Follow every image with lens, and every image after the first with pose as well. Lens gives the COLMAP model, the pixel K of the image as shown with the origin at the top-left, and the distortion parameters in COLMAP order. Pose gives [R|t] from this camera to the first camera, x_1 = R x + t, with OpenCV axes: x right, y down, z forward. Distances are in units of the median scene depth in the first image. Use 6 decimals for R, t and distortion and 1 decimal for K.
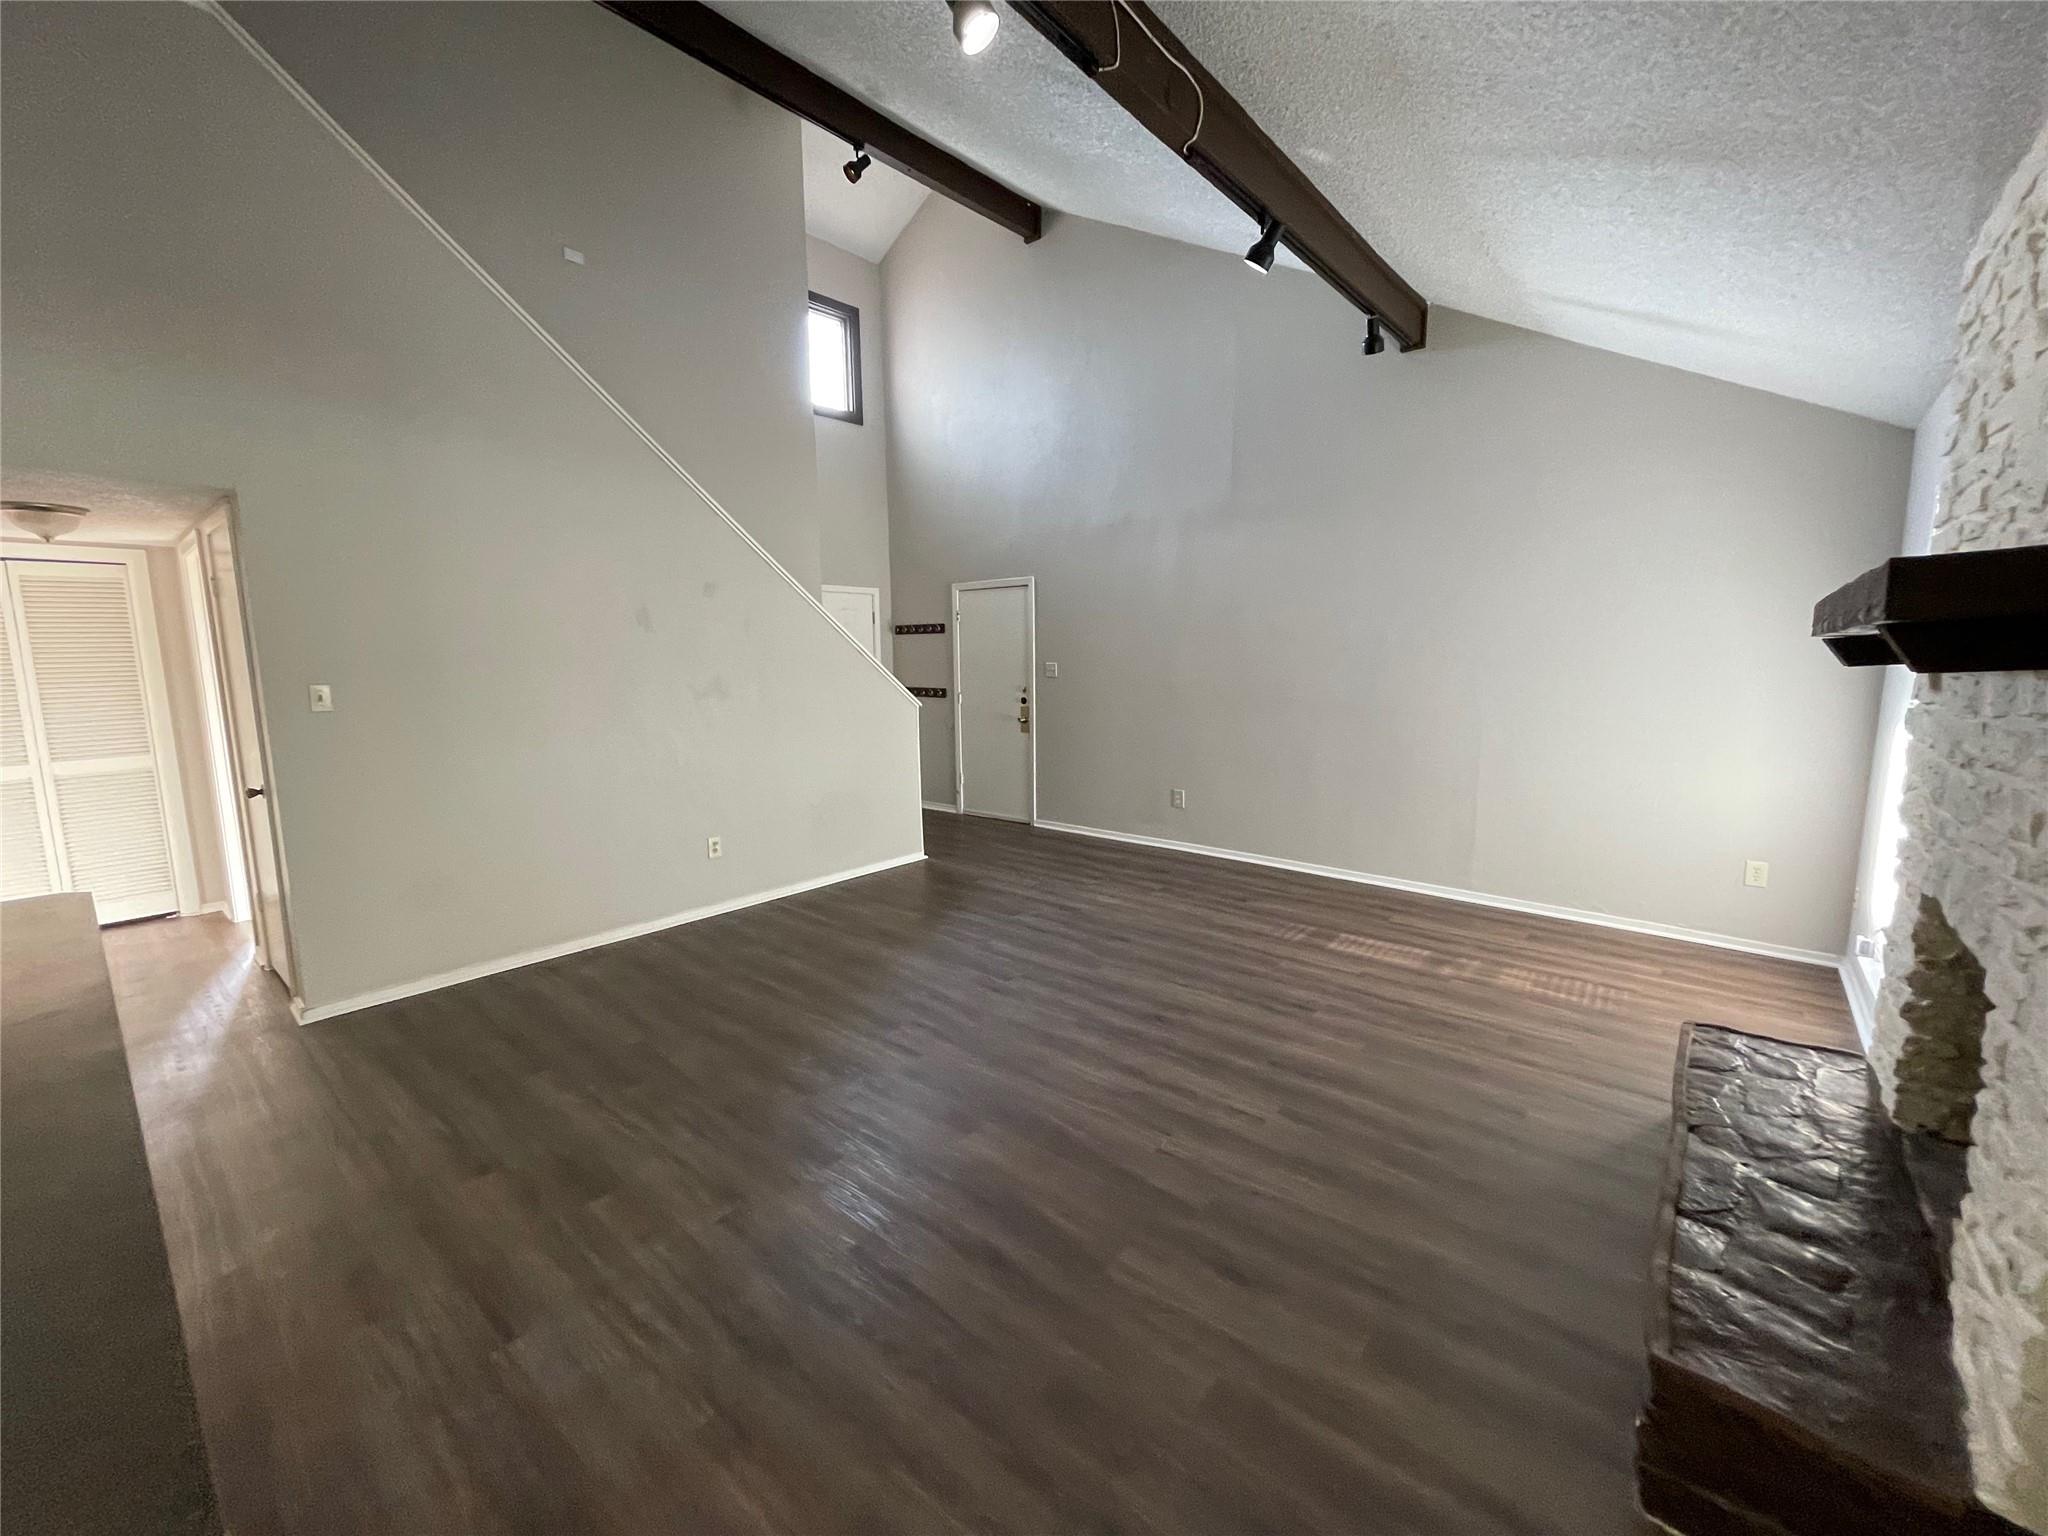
lens RADIAL K [[830.6, 0, 1024.0], [0, 830.6, 768.0], [0, 0, 1]] dist [-0.000350, -0.000122]
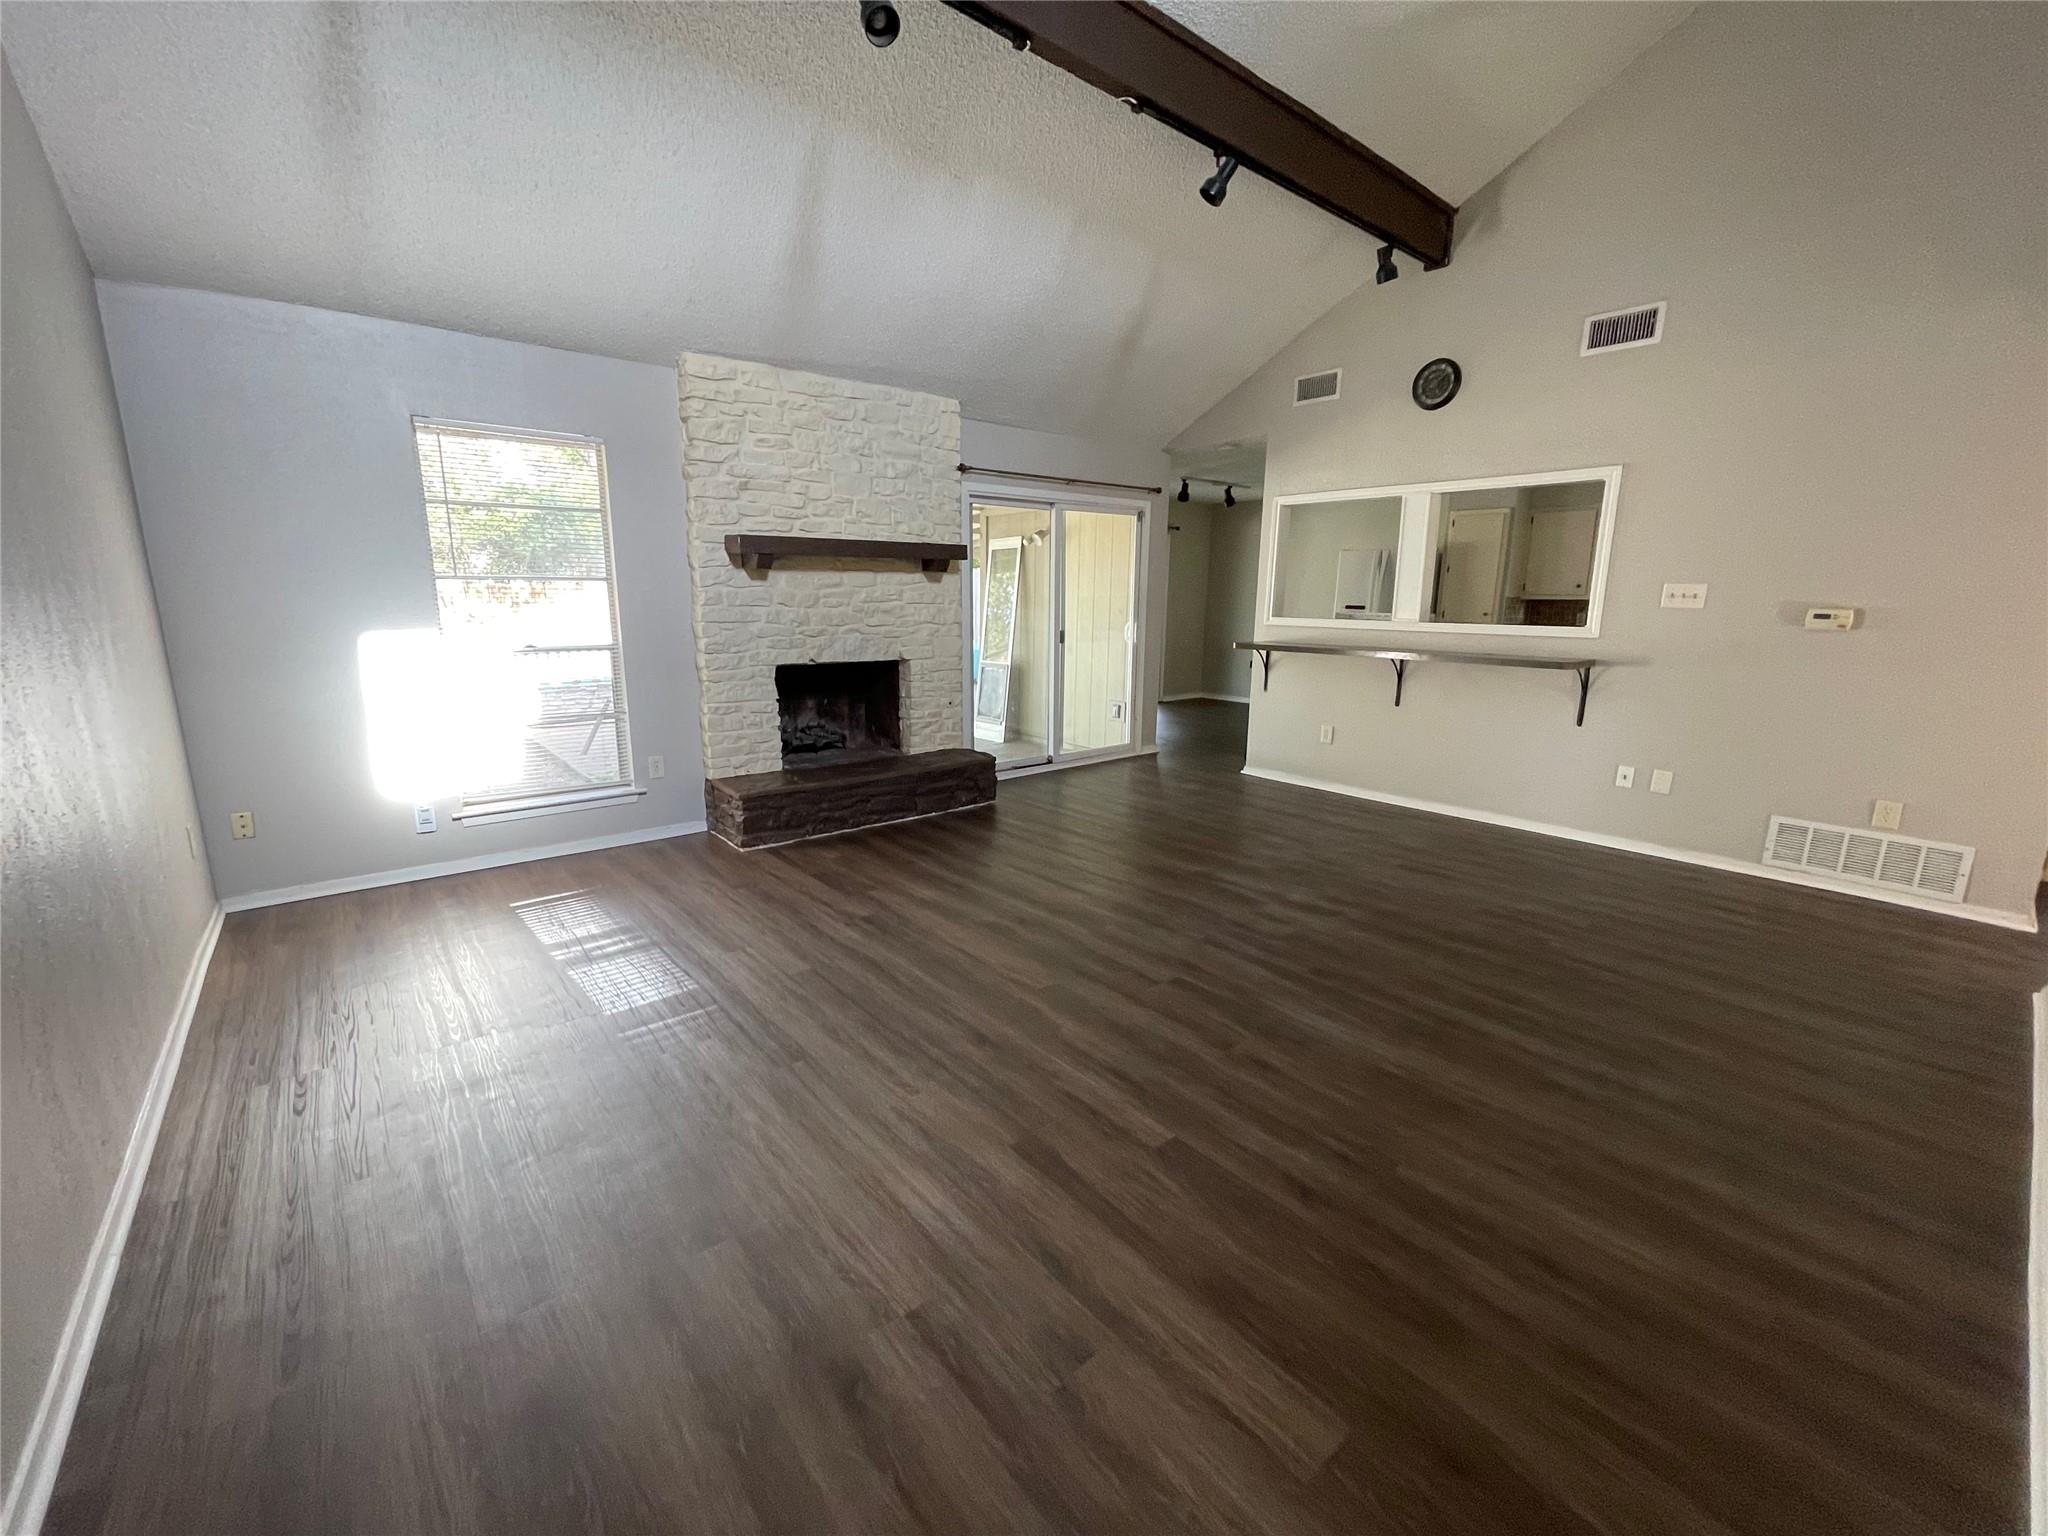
lens RADIAL K [[830.6, 0, 1024.0], [0, 830.6, 768.0], [0, 0, 1]] dist [-0.000350, -0.000122]
pose [[-0.985035, -0.036786, 0.168381, 0.000021], [0.021802, 0.942516, 0.333448, -0.133700], [-0.170968, 0.332129, -0.927610, 1.230535]]
